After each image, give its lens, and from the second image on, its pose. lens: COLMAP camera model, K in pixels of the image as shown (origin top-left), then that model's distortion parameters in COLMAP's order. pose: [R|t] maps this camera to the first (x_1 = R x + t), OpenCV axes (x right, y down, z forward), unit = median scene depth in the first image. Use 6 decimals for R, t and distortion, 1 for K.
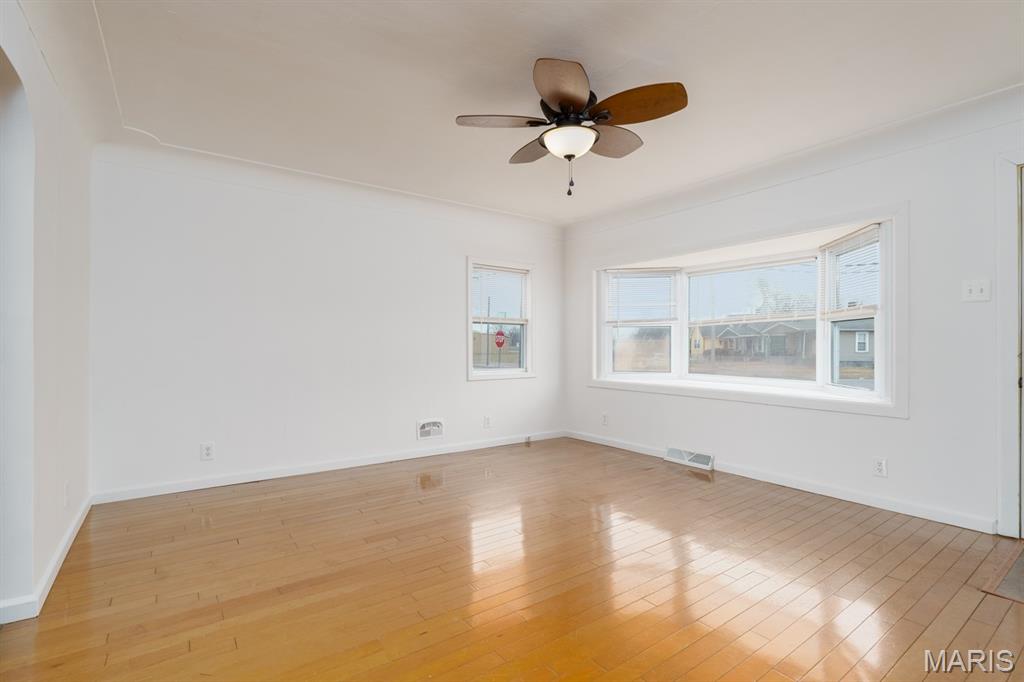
lens RADIAL K [[469.2, 0, 512.0], [0, 469.2, 341.0], [0, 0, 1]] dist [-0.001049, -0.000001]
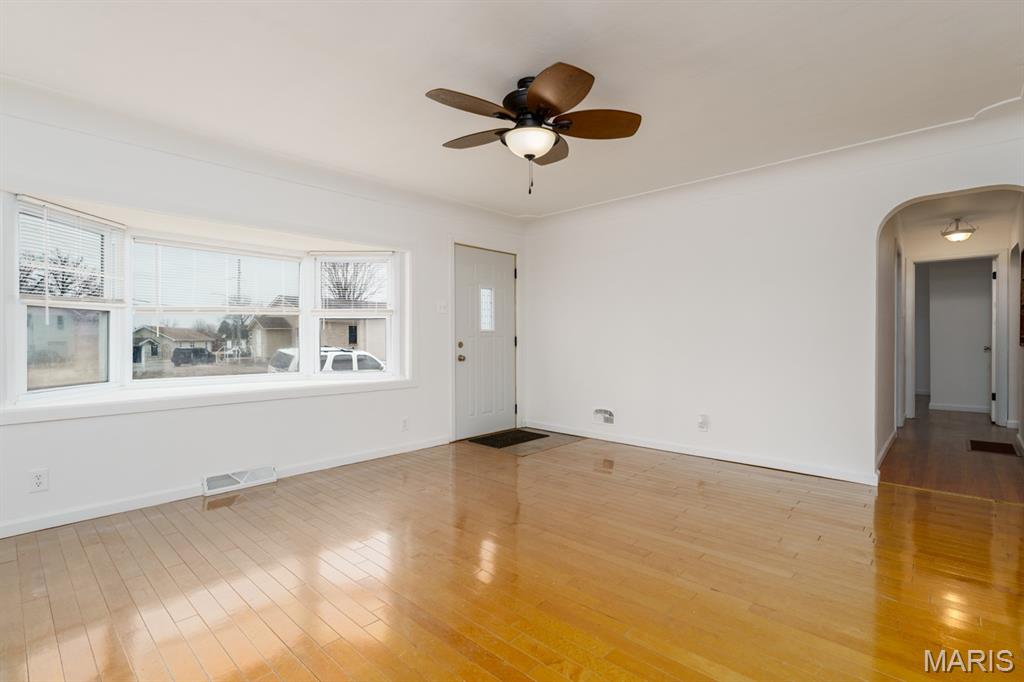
lens RADIAL K [[469.2, 0, 512.0], [0, 469.2, 341.0], [0, 0, 1]] dist [-0.001049, -0.000001]
pose [[-0.197298, -0.004815, 0.980332, -0.504053], [-0.003926, 0.999984, 0.004121, 0.006139], [-0.980336, -0.003036, -0.197314, 0.704450]]
